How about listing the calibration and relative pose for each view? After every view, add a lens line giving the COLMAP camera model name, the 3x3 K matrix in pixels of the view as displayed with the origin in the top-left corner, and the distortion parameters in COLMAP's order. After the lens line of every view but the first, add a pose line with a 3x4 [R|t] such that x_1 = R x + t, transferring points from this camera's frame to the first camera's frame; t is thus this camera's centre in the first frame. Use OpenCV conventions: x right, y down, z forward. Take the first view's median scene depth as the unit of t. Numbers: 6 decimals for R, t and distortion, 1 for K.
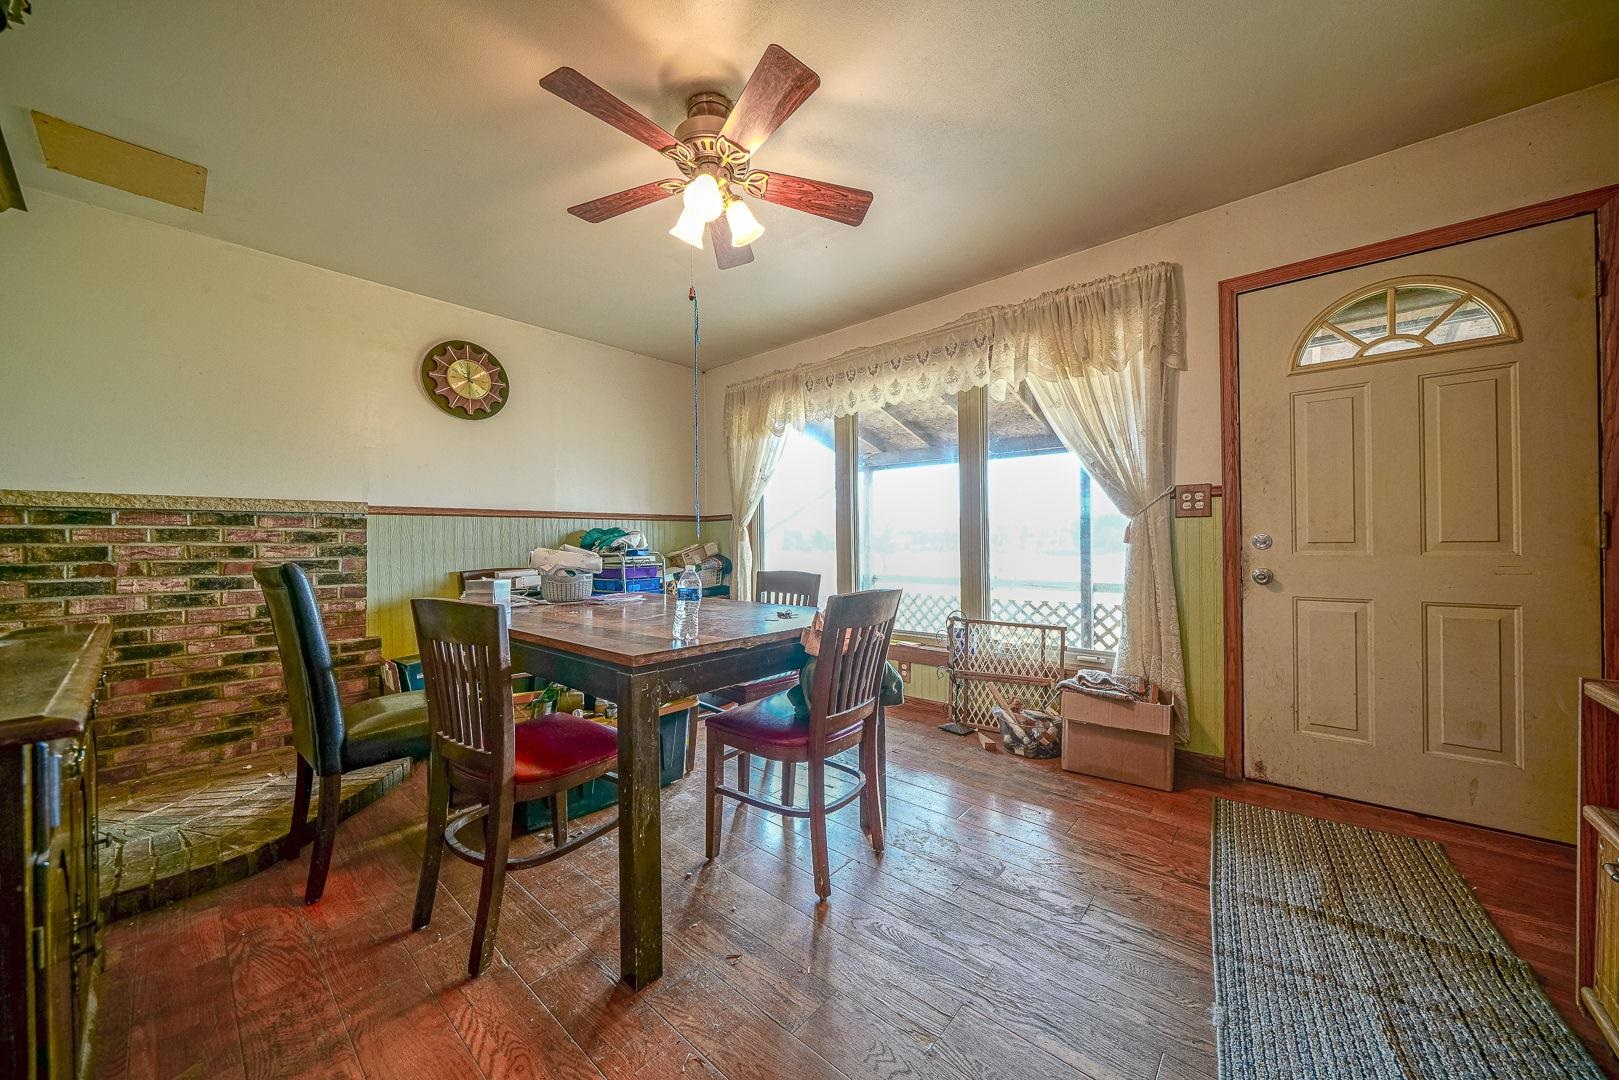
lens RADIAL K [[573.3, 0, 817.7], [0, 573.3, 540.4], [0, 0, 1]] dist [-0.008146, 0.000442]
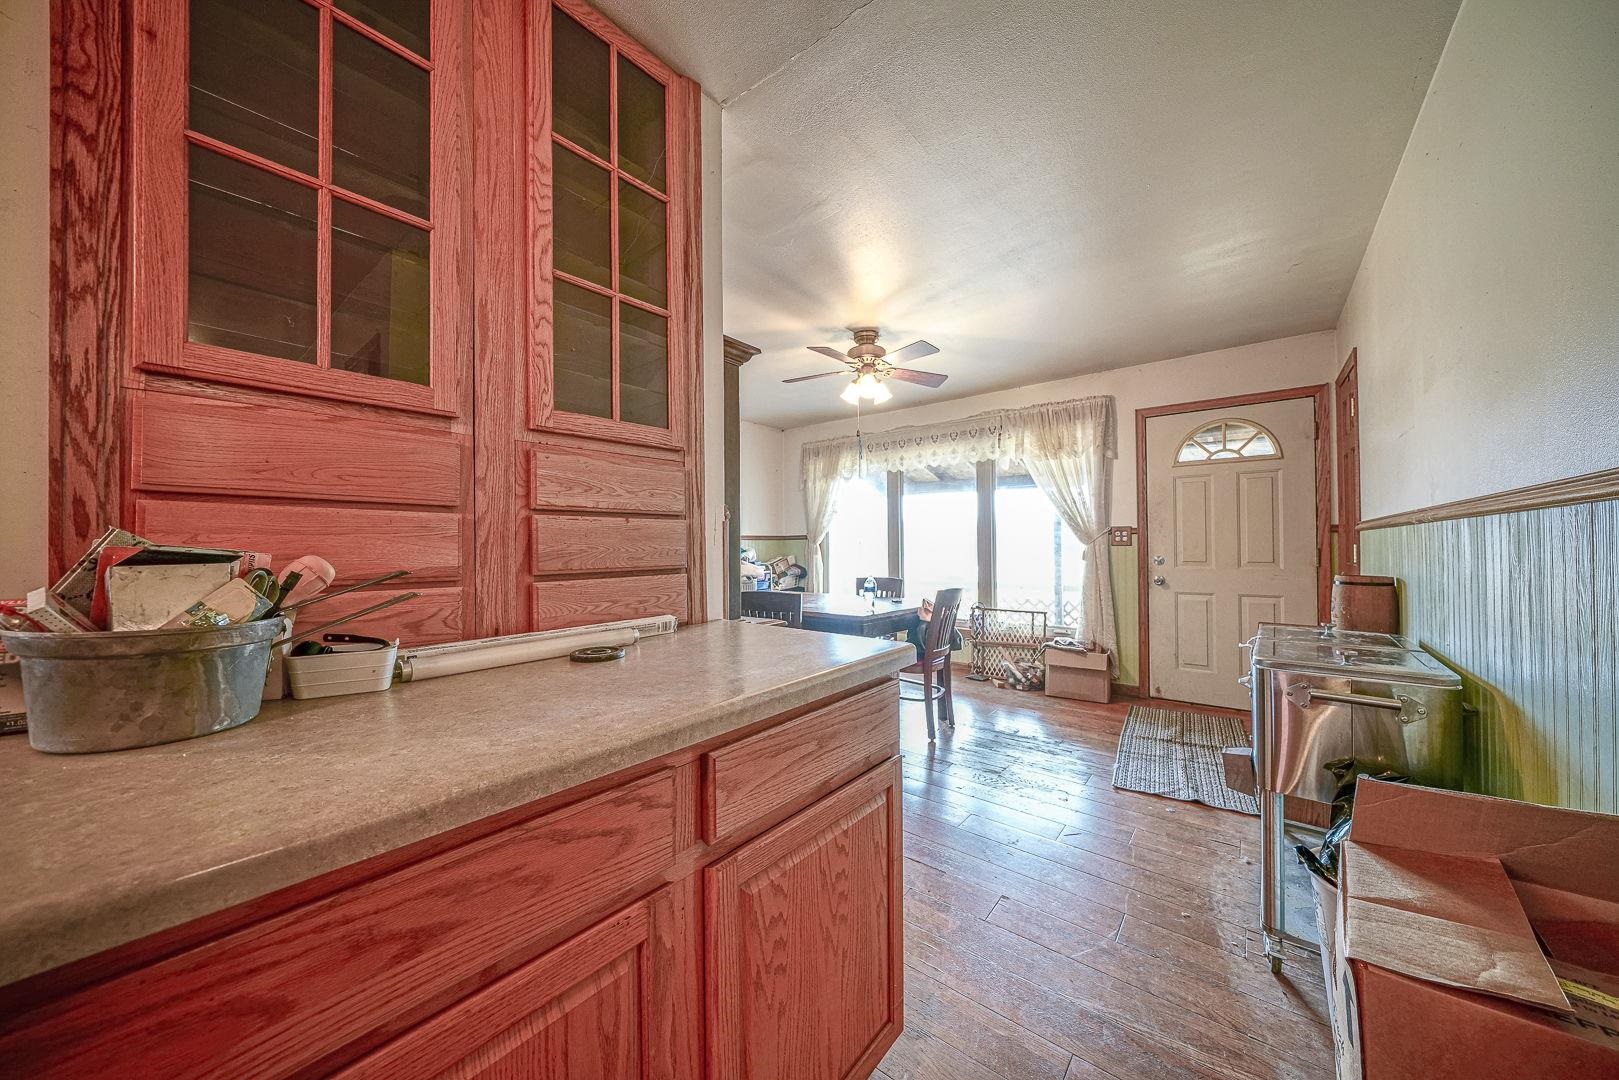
lens RADIAL K [[611.7, 0, 796.5], [0, 611.7, 536.3], [0, 0, 1]] dist [-0.006886, -0.000437]
pose [[0.999290, 0.003552, 0.037499, -0.374577], [-0.003217, 0.999954, -0.008994, -0.048877], [-0.037529, 0.008867, 0.999256, -0.773534]]
